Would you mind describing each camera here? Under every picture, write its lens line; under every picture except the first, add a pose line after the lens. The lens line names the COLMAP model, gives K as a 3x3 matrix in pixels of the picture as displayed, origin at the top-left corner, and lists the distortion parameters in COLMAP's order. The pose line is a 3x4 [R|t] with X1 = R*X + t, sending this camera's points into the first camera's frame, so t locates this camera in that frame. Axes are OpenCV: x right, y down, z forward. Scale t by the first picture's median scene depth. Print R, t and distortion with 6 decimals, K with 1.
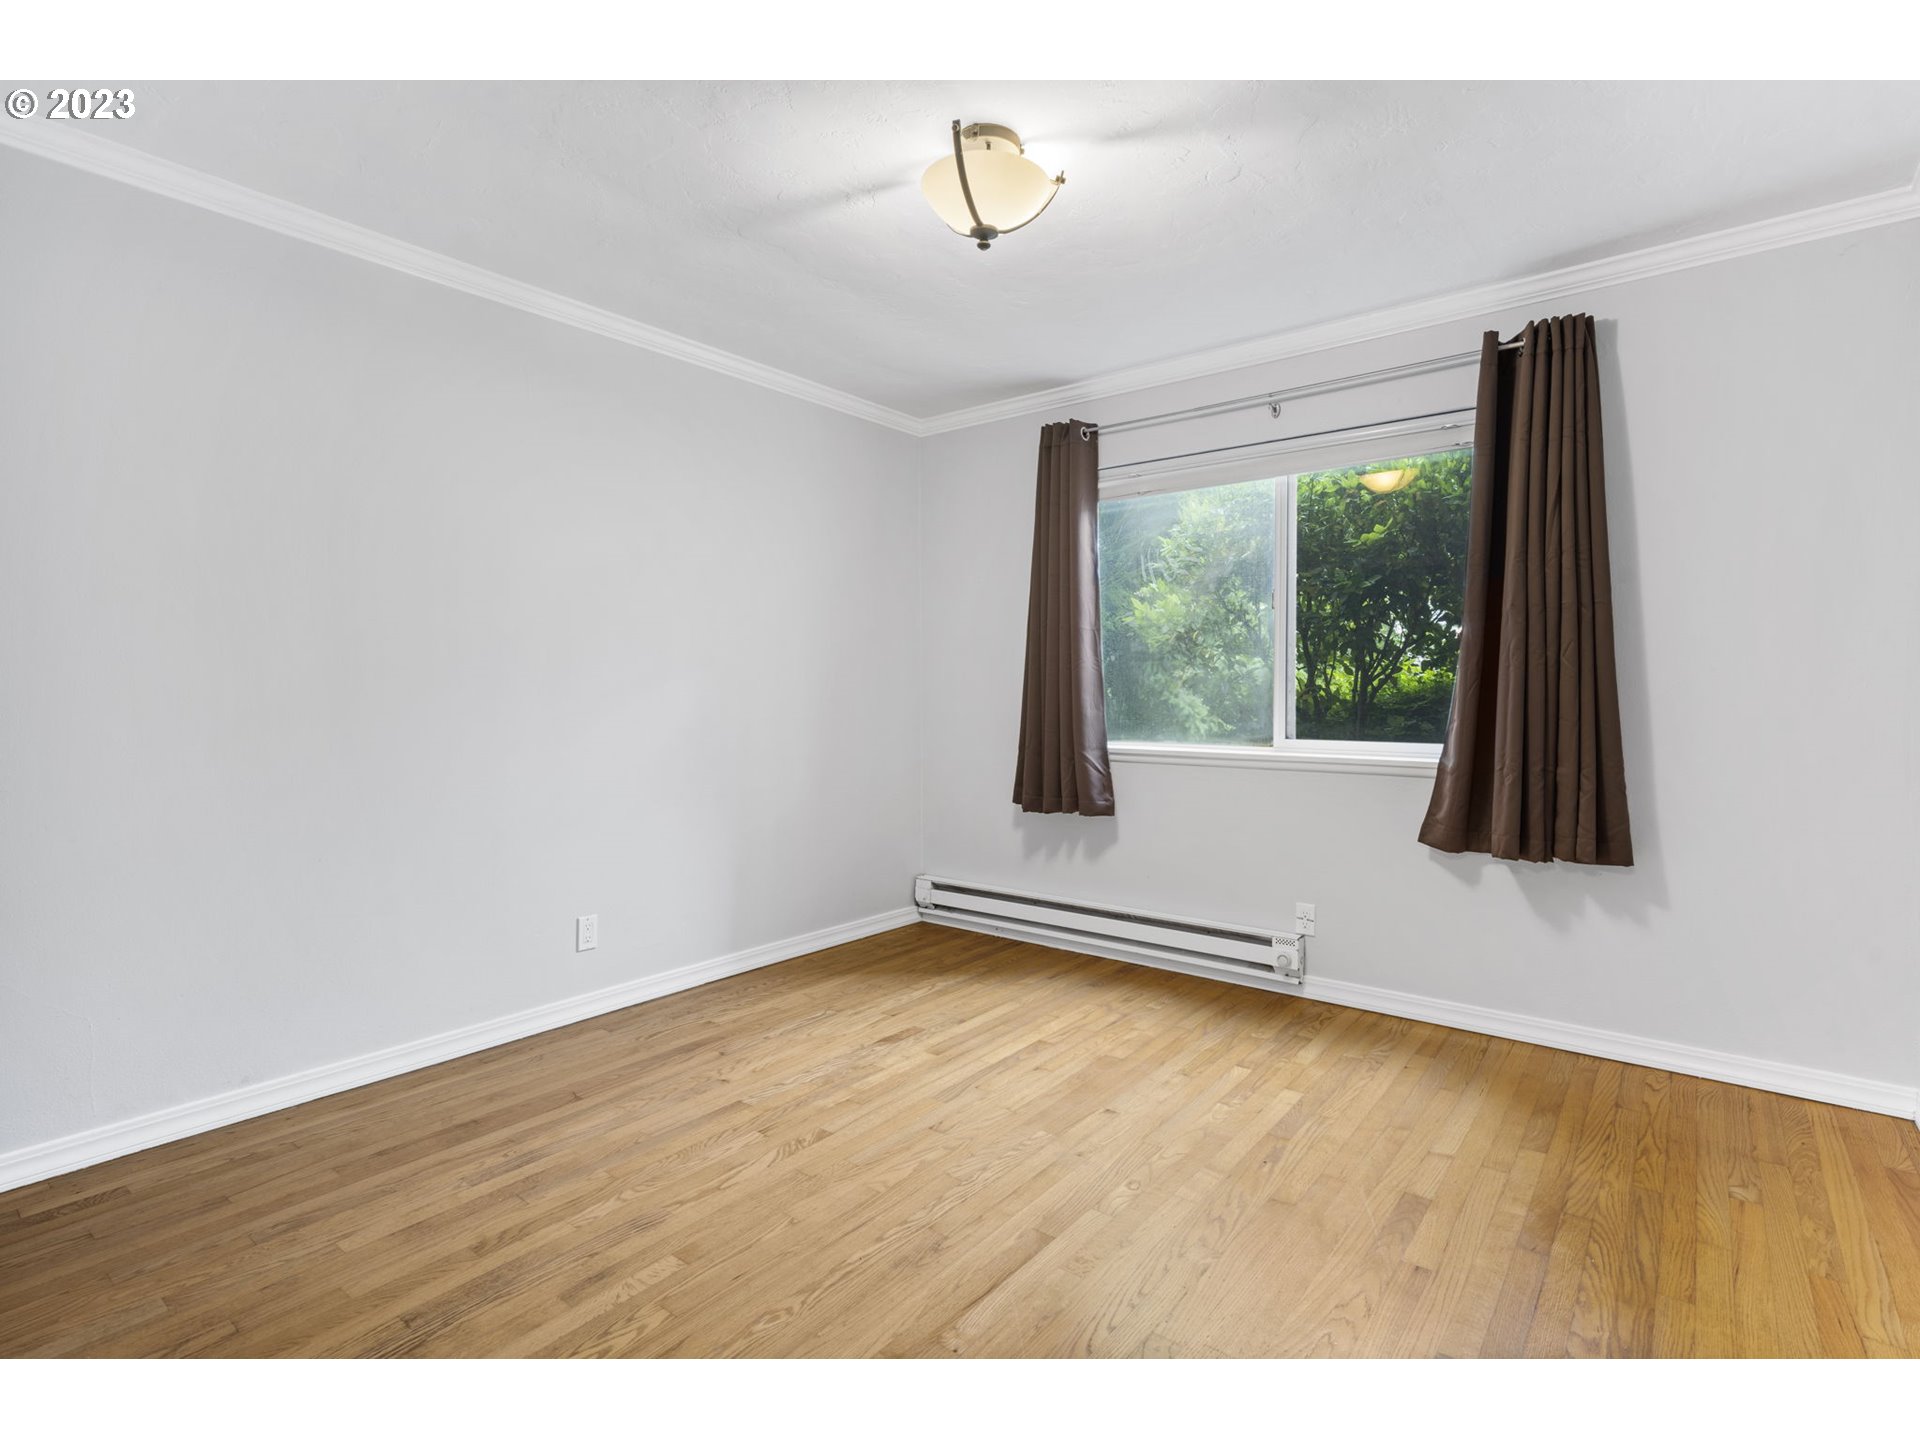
lens RADIAL K [[944.4, 0, 960.0], [0, 944.4, 720.0], [0, 0, 1]] dist [0.000901, -0.000011]
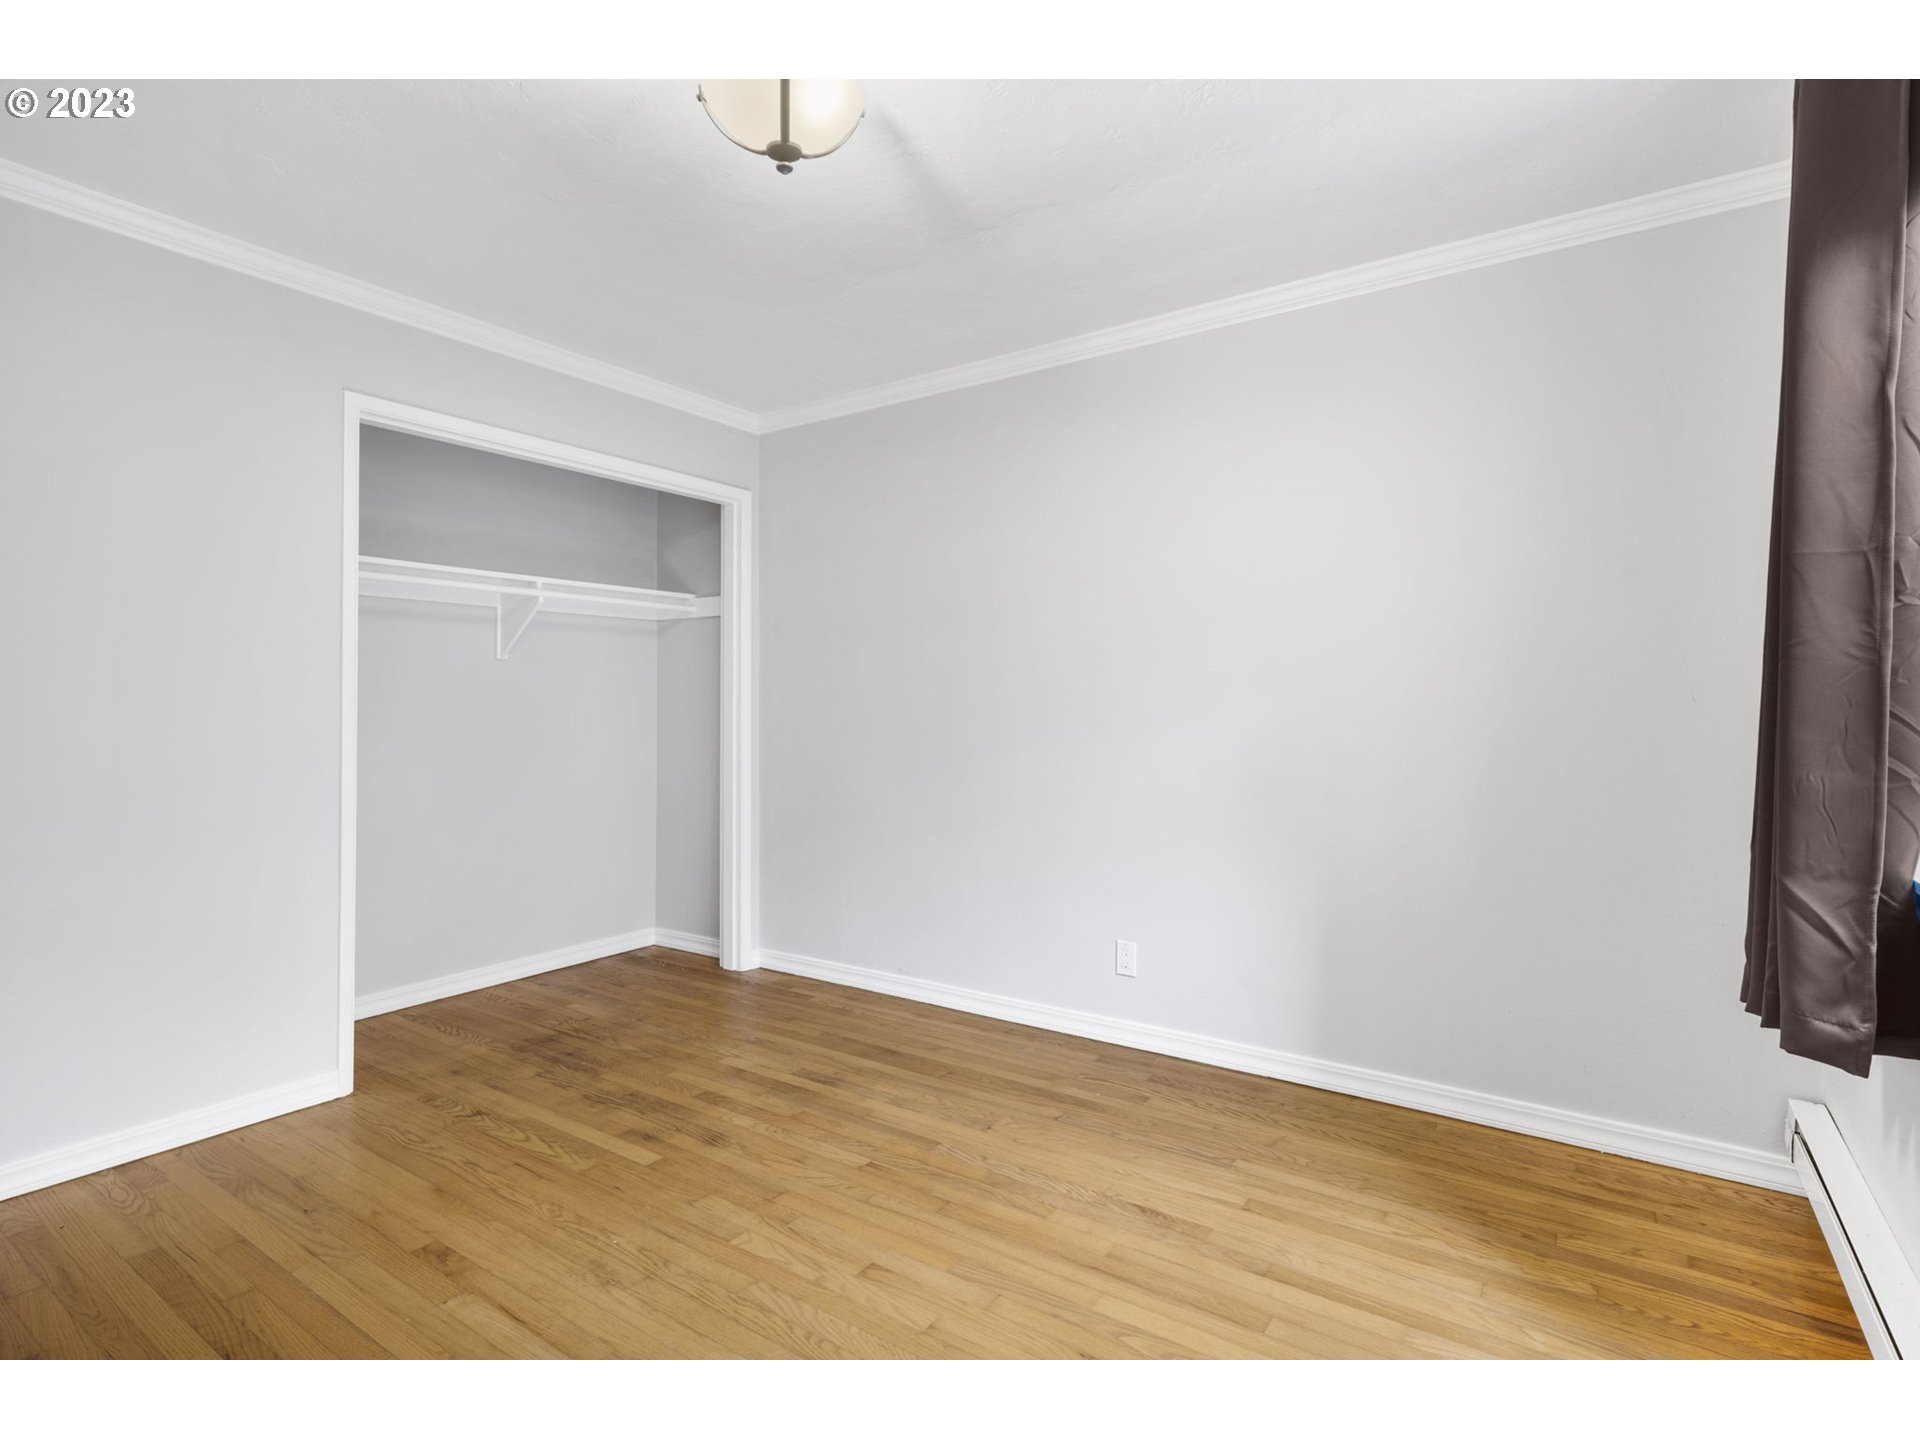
lens RADIAL K [[944.4, 0, 960.0], [0, 944.4, 720.0], [0, 0, 1]] dist [0.000901, -0.000011]
pose [[0.073195, 0.013346, -0.997228, 0.749568], [-0.032971, 0.999396, 0.010955, -0.037332], [0.996772, 0.032078, 0.073591, 0.979913]]
